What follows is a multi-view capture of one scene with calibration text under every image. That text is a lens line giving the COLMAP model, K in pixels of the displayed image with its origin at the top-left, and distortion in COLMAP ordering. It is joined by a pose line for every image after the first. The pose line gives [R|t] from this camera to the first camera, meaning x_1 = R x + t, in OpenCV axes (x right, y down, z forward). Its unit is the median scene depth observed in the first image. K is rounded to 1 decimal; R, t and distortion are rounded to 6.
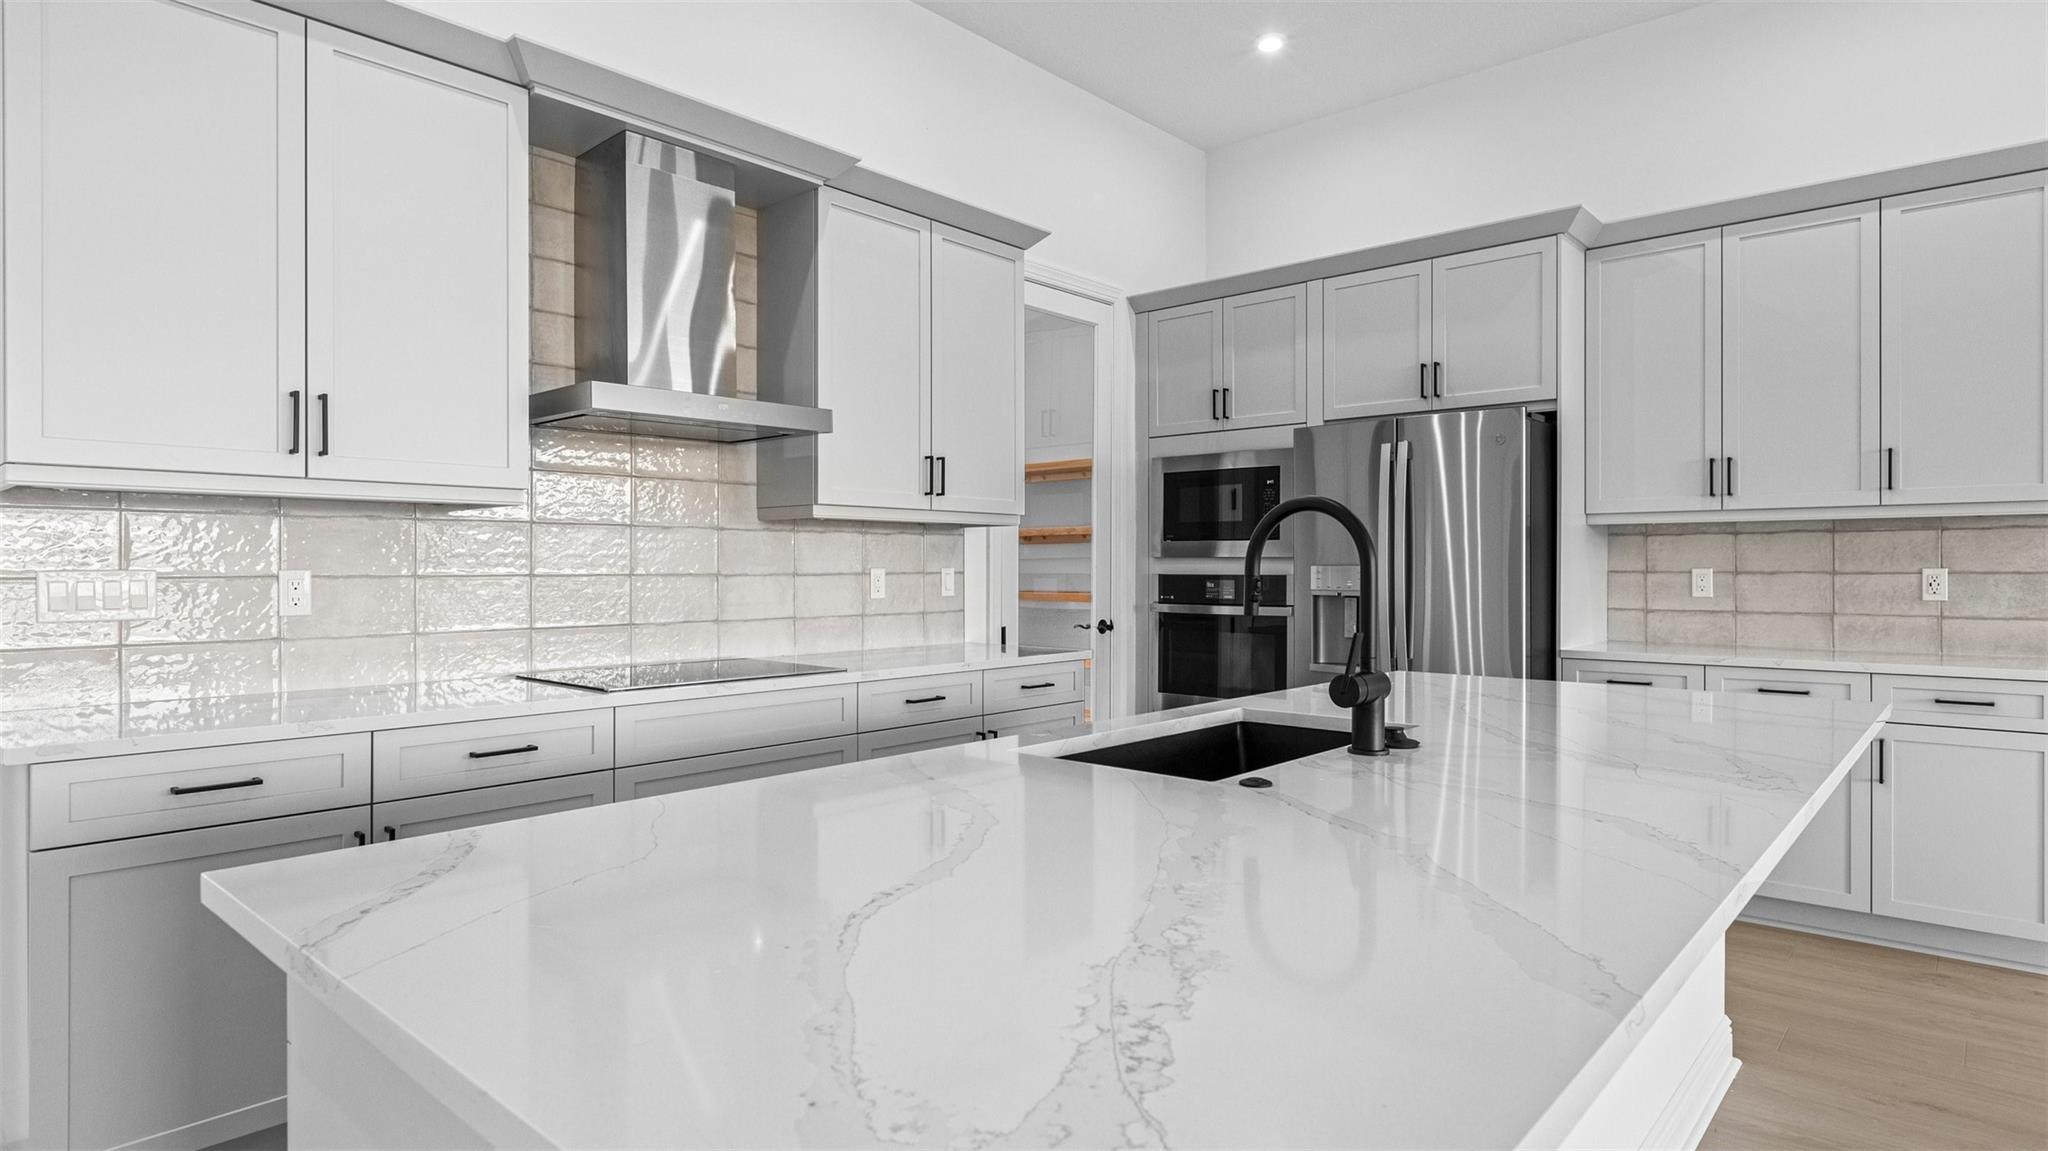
lens RADIAL K [[1093.8, 0, 1022.7], [0, 1093.8, 575.0], [0, 0, 1]] dist [0.004123, 0.000361]
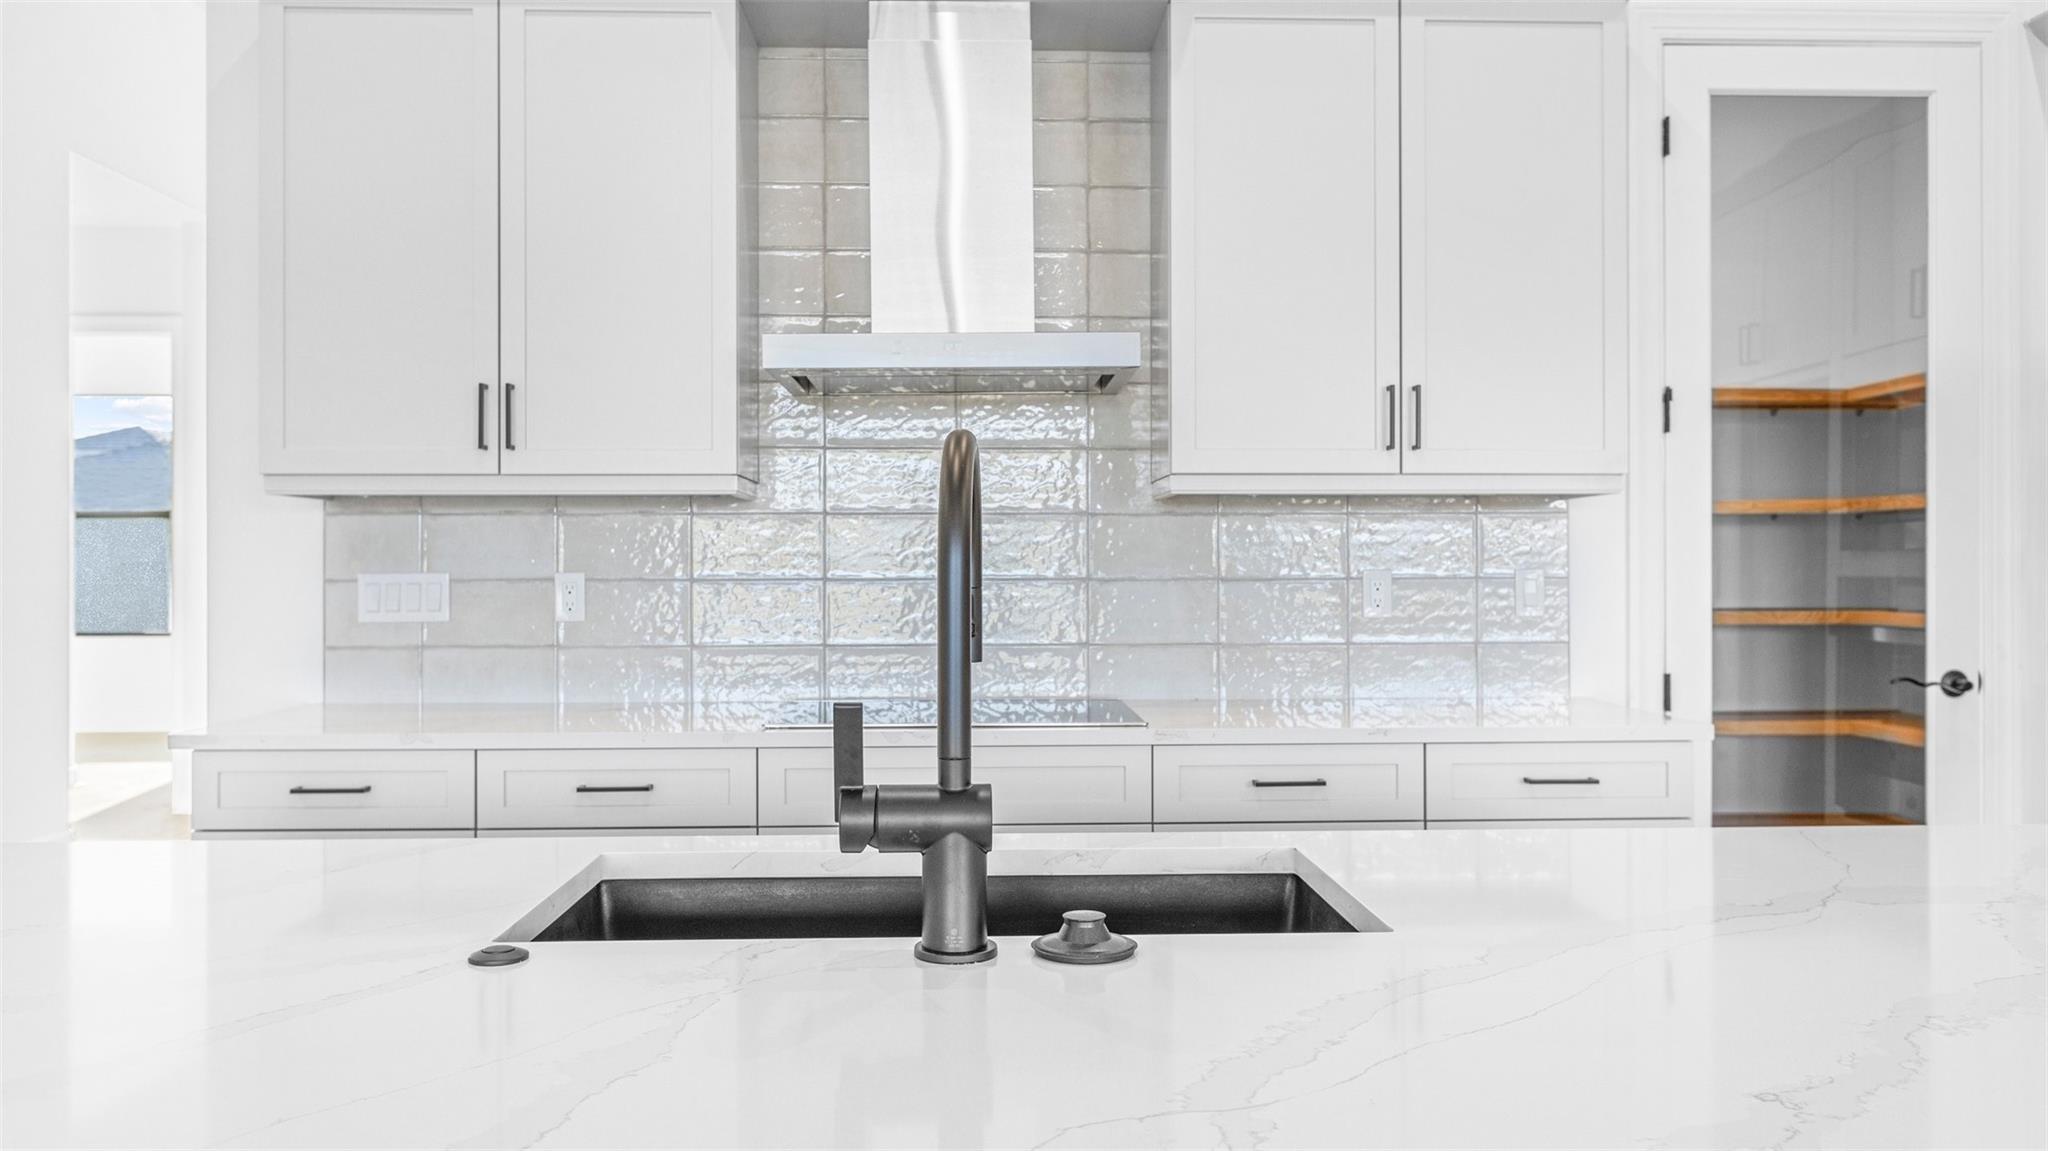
lens RADIAL K [[1354.0, 0, 1012.9], [0, 1354.0, 570.0], [0, 0, 1]] dist [-0.010461, 0.000317]
pose [[0.686737, -0.000883, -0.726906, 0.371671], [-0.003074, 0.999987, -0.004119, -0.002711], [0.726900, 0.005063, 0.686725, 0.415326]]
